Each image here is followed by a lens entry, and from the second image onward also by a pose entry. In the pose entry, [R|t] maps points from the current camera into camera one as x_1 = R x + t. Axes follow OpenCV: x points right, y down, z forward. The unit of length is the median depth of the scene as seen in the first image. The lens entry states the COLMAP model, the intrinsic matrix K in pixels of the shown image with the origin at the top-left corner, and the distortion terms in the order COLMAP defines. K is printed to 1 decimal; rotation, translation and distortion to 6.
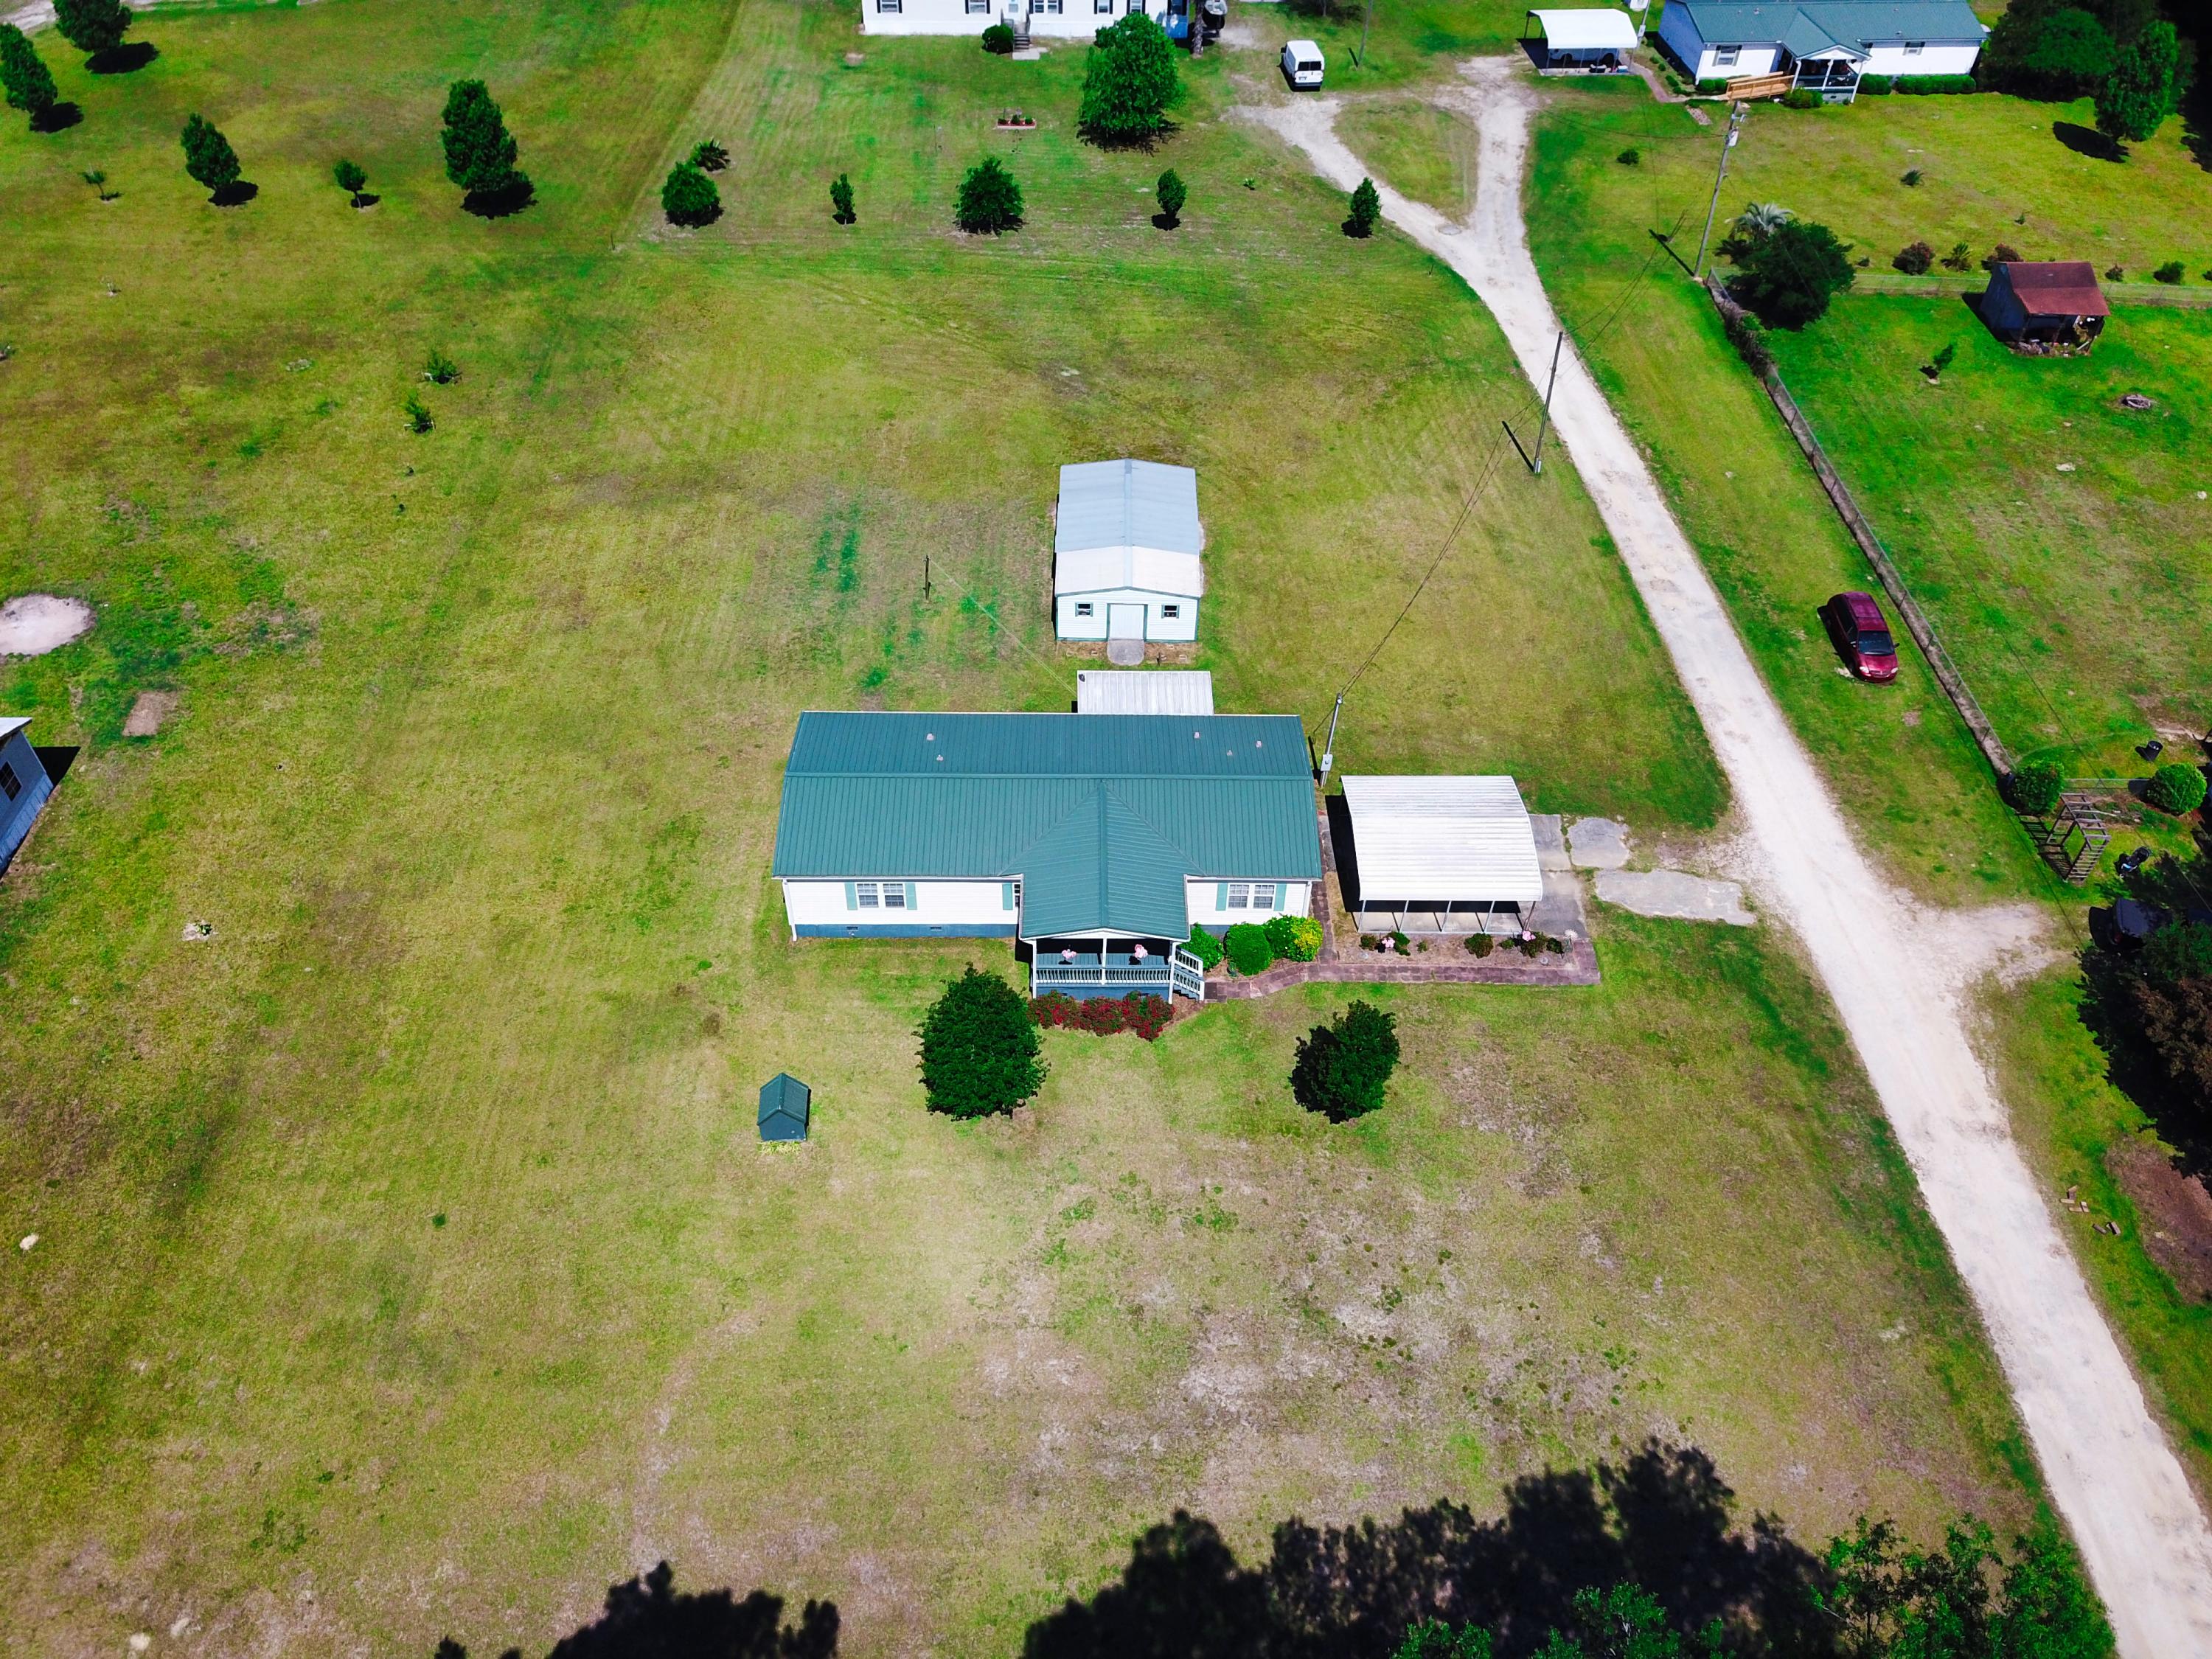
lens RADIAL K [[1770.7, 0, 1112.7], [0, 1770.7, 761.5], [0, 0, 1]] dist [0.004508, -0.004401]
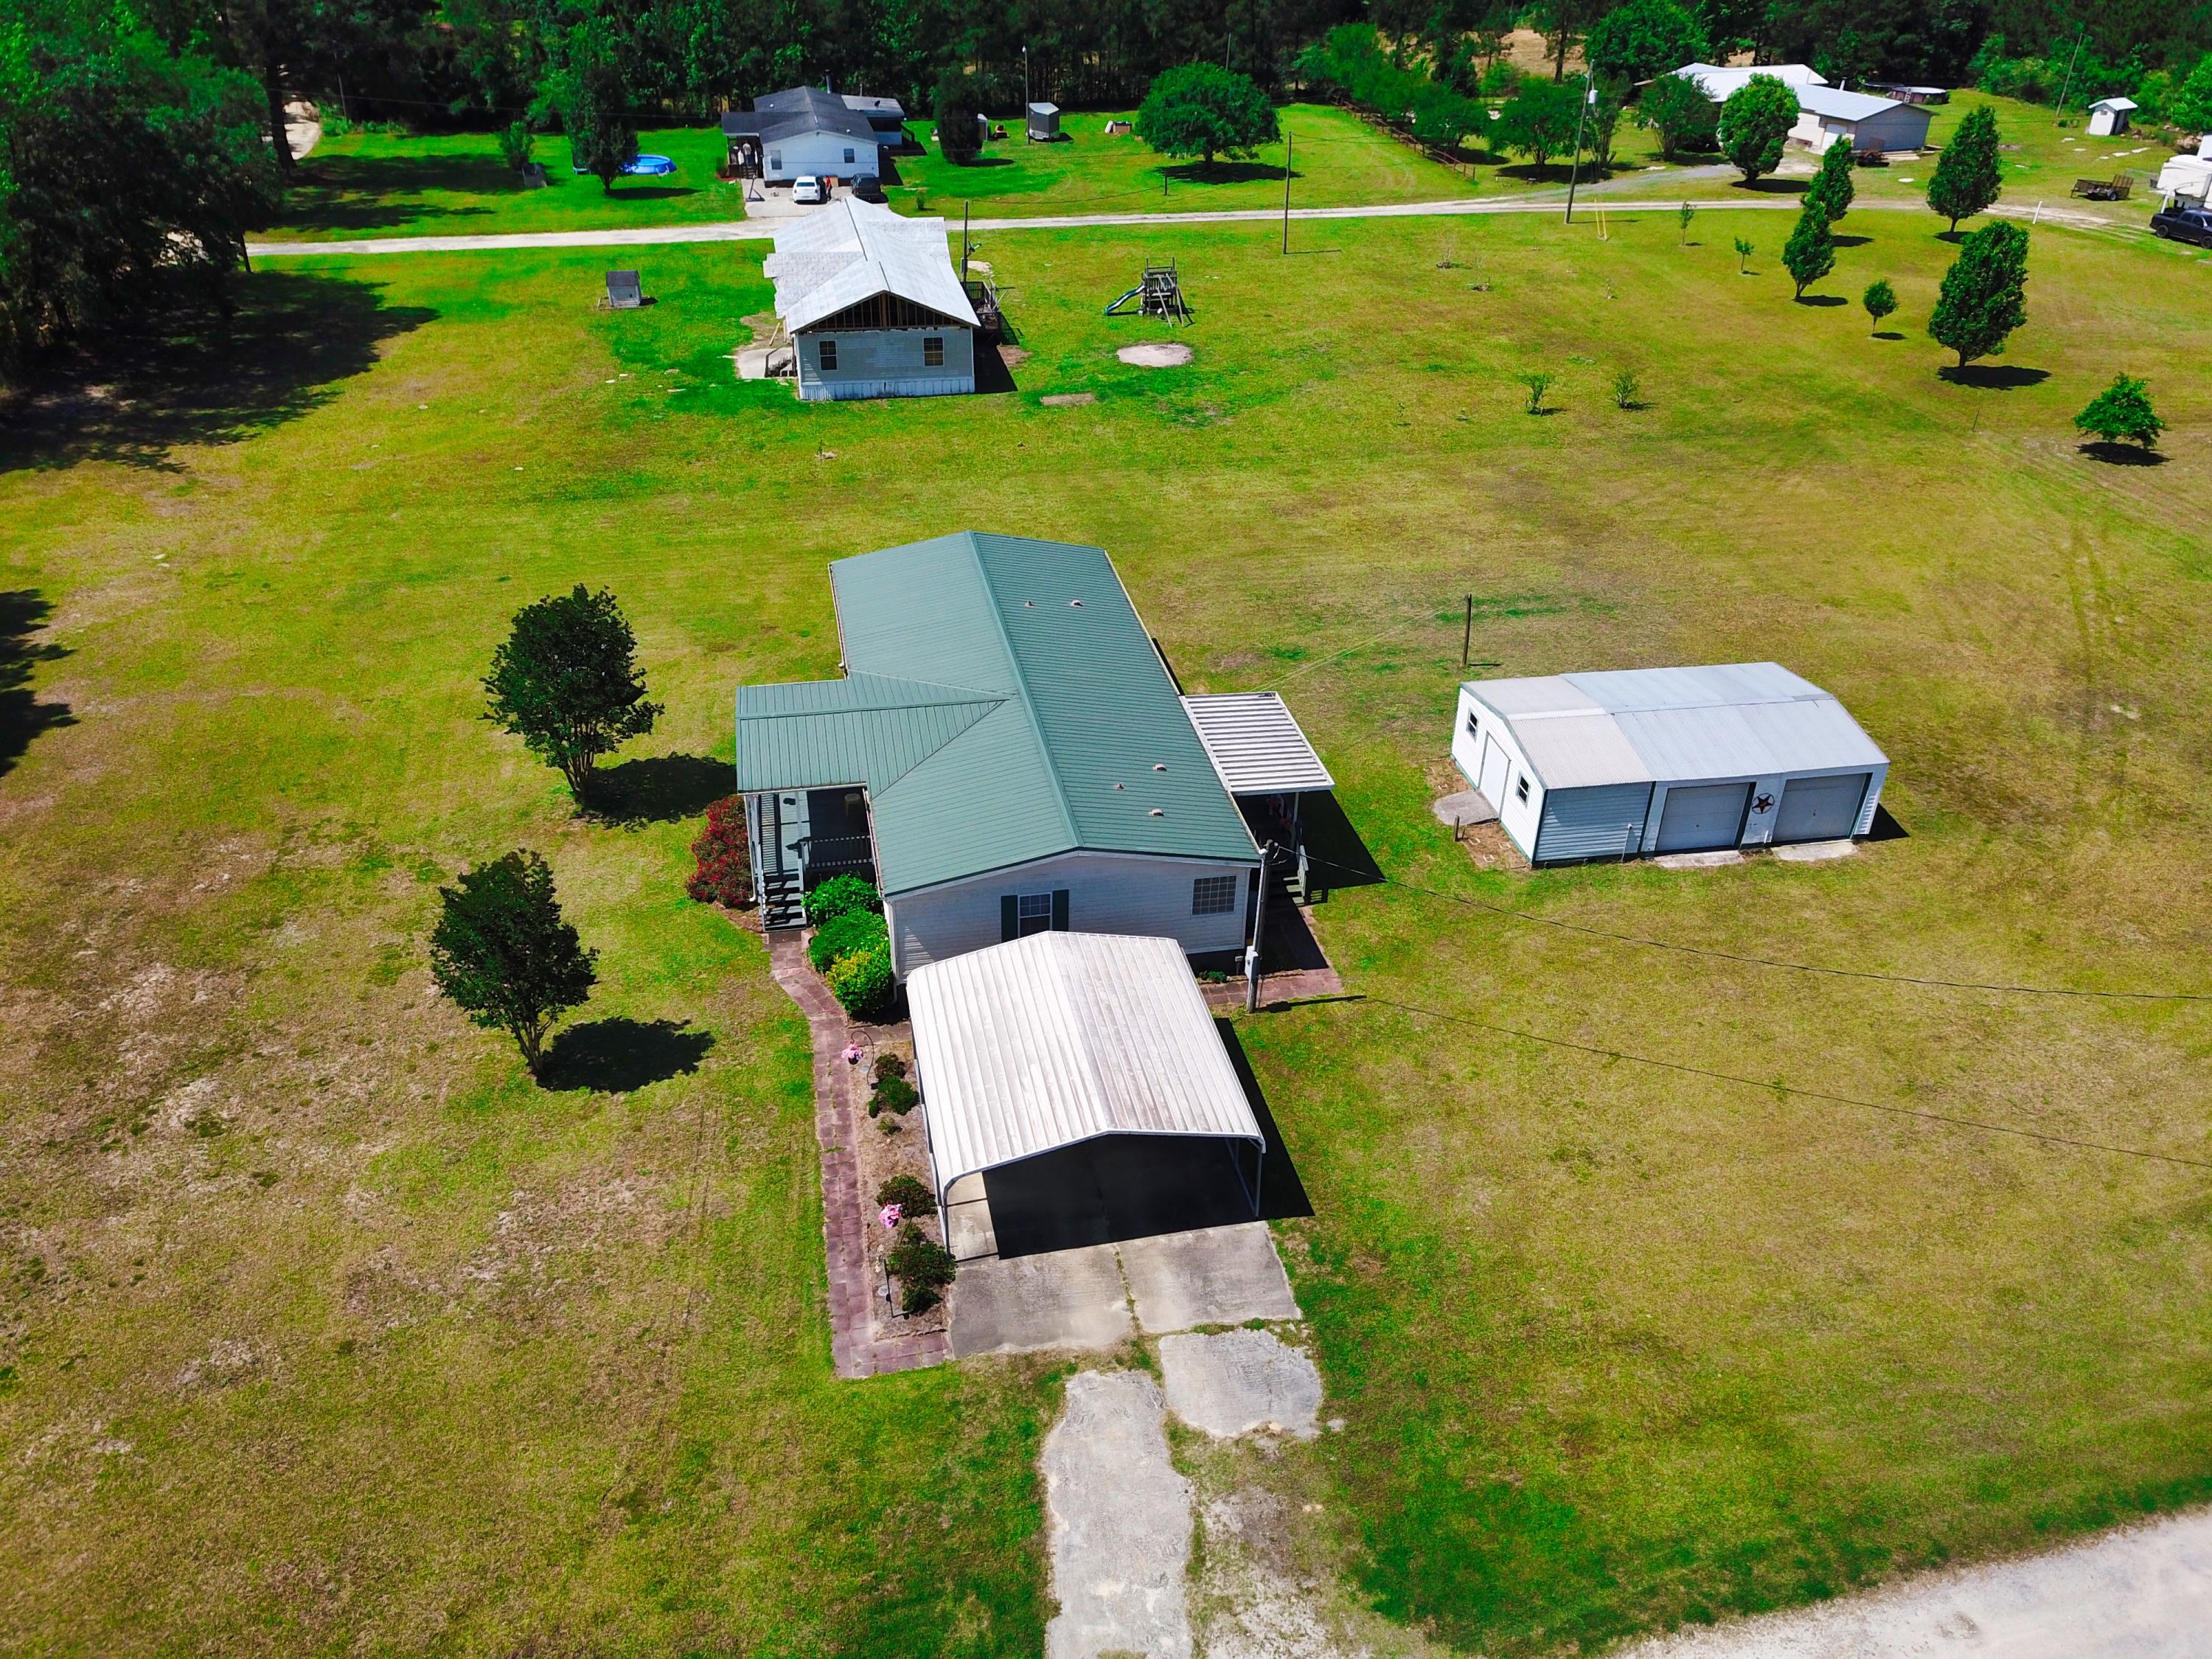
lens RADIAL K [[1676.5, 0, 1145.4], [0, 1676.5, 826.4], [0, 0, 1]] dist [0.000092, -0.003344]
pose [[0.193557, 0.490411, -0.849725, 0.513049], [-0.677194, 0.693473, 0.245975, -0.130625], [0.709890, 0.527819, 0.466330, 0.632965]]
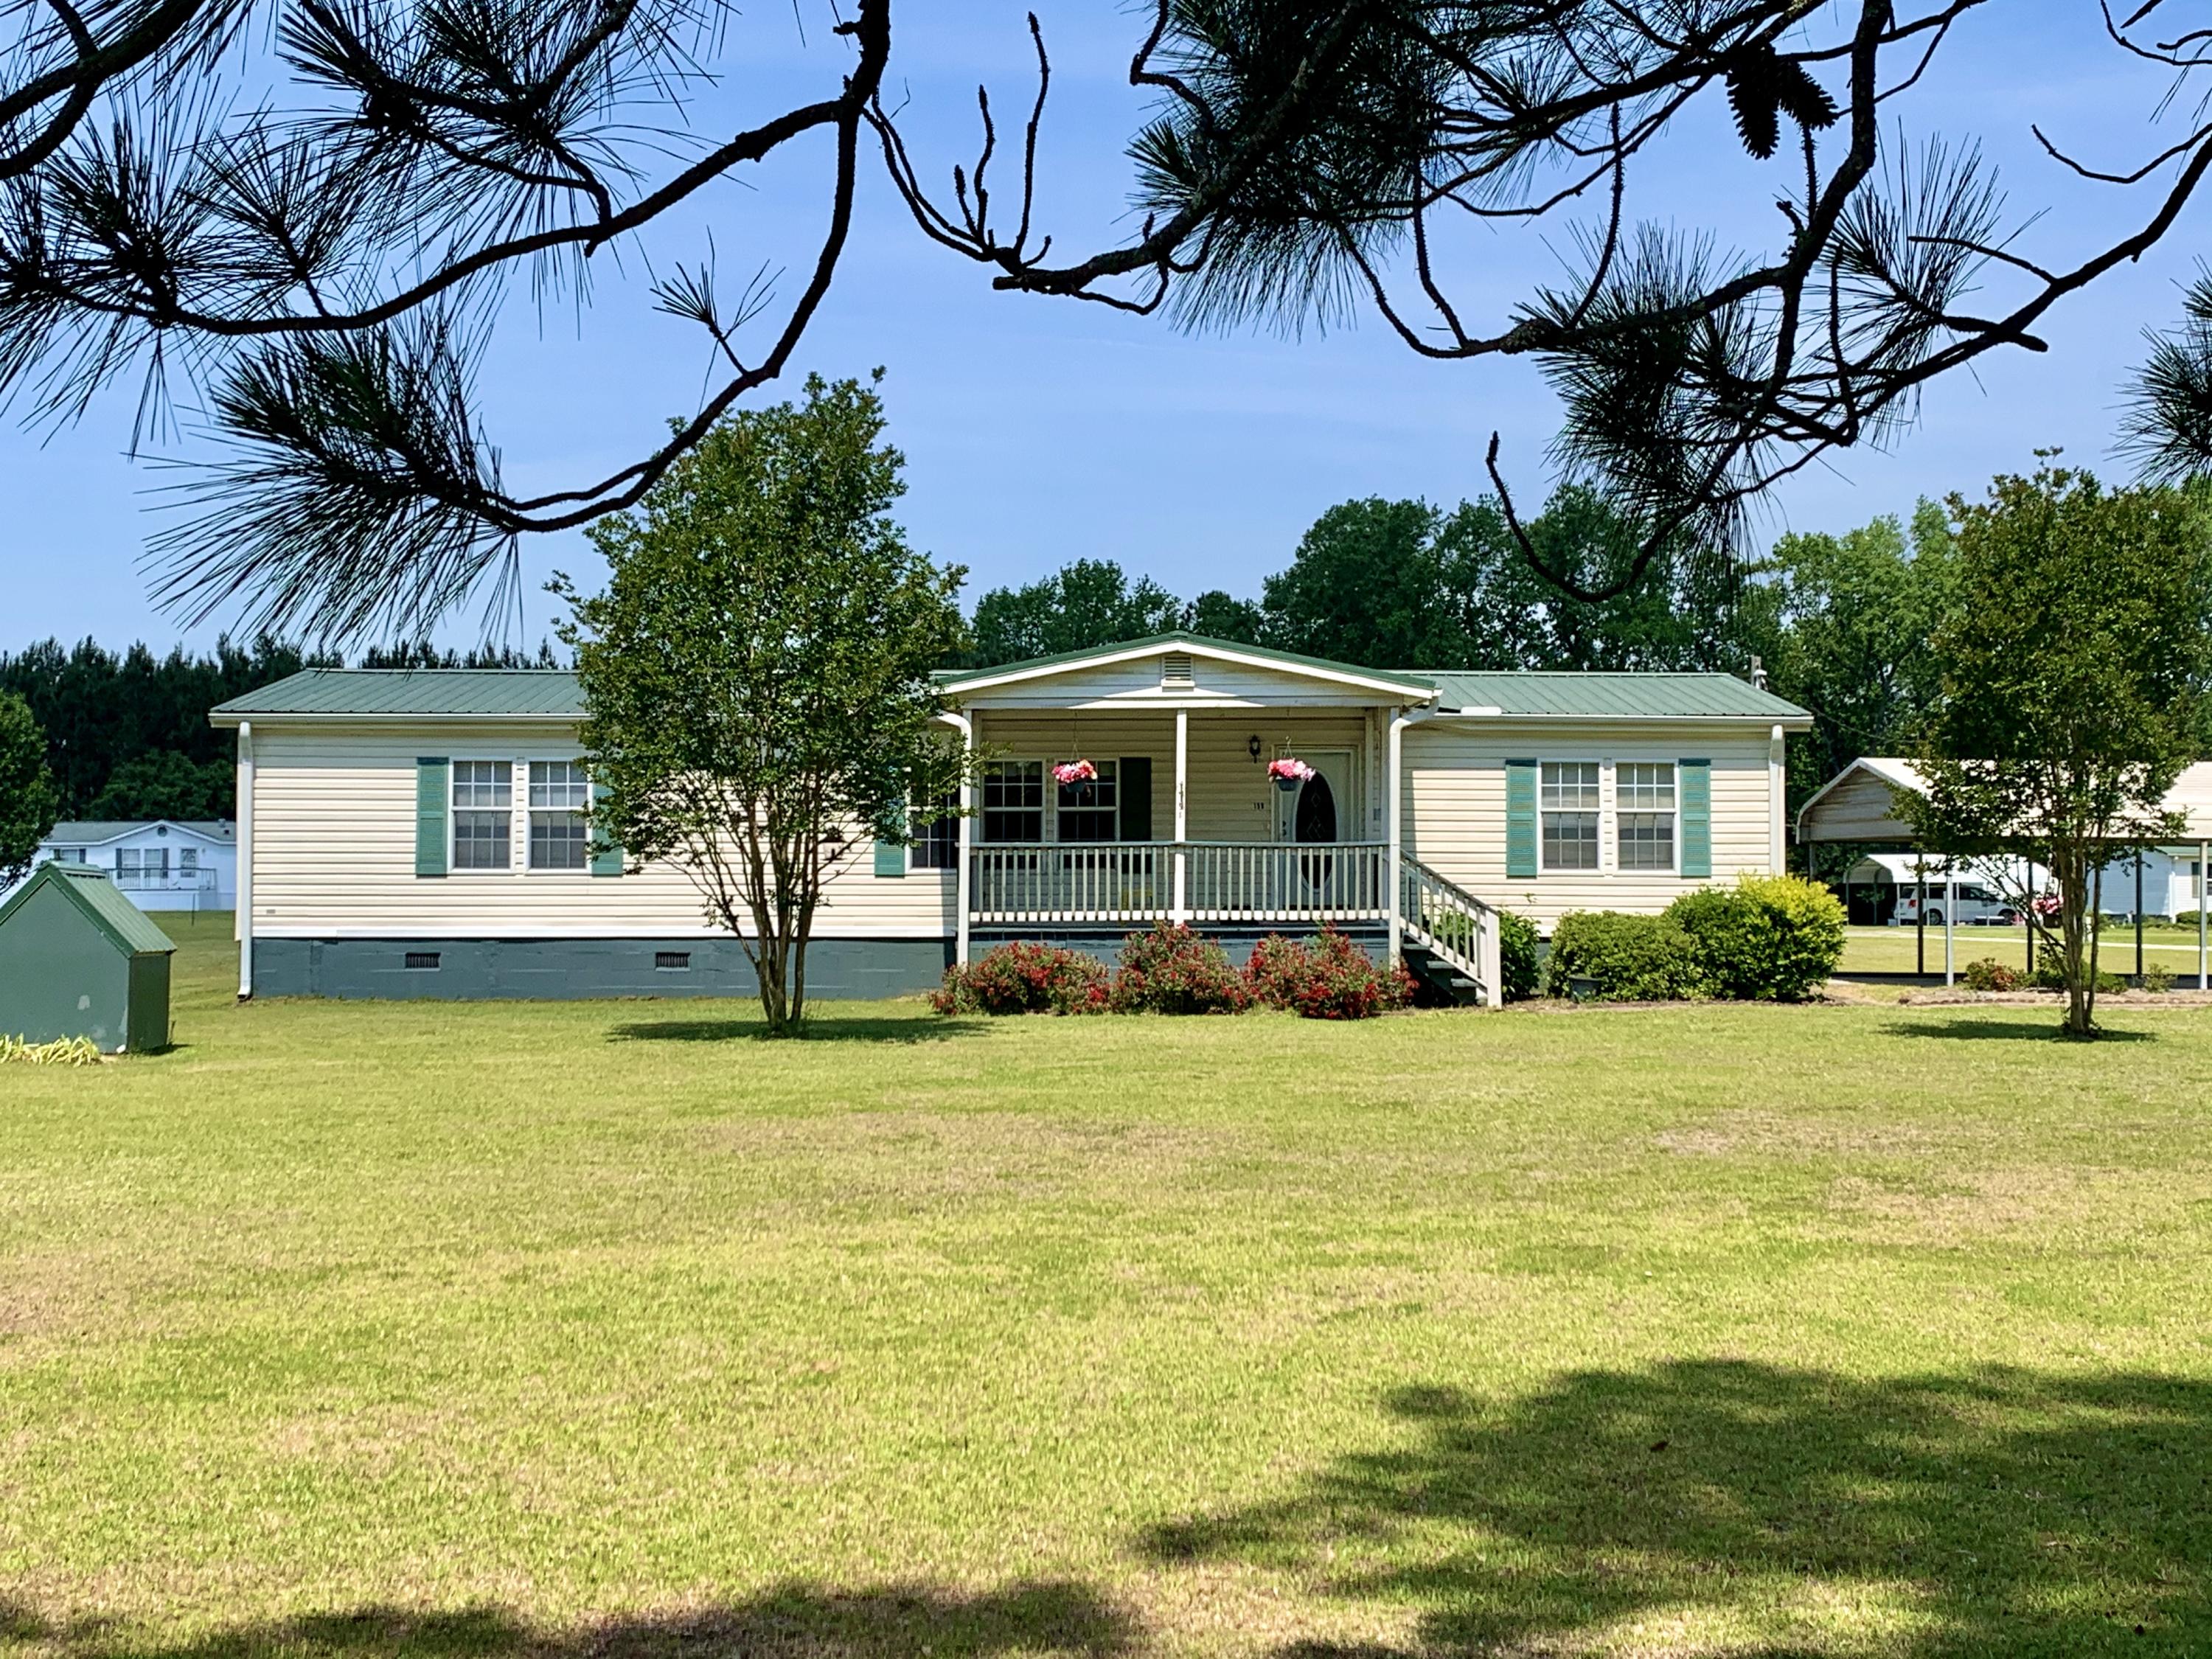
lens RADIAL K [[2888.8, 0, 1103.7], [0, 2888.8, 828.3], [0, 0, 1]] dist [0.180544, 0.008003]
pose [[0.999626, -0.025553, -0.009766, -0.011051], [0.011766, 0.723900, -0.689805, 0.383144], [0.024696, 0.689432, 0.723930, 0.491730]]
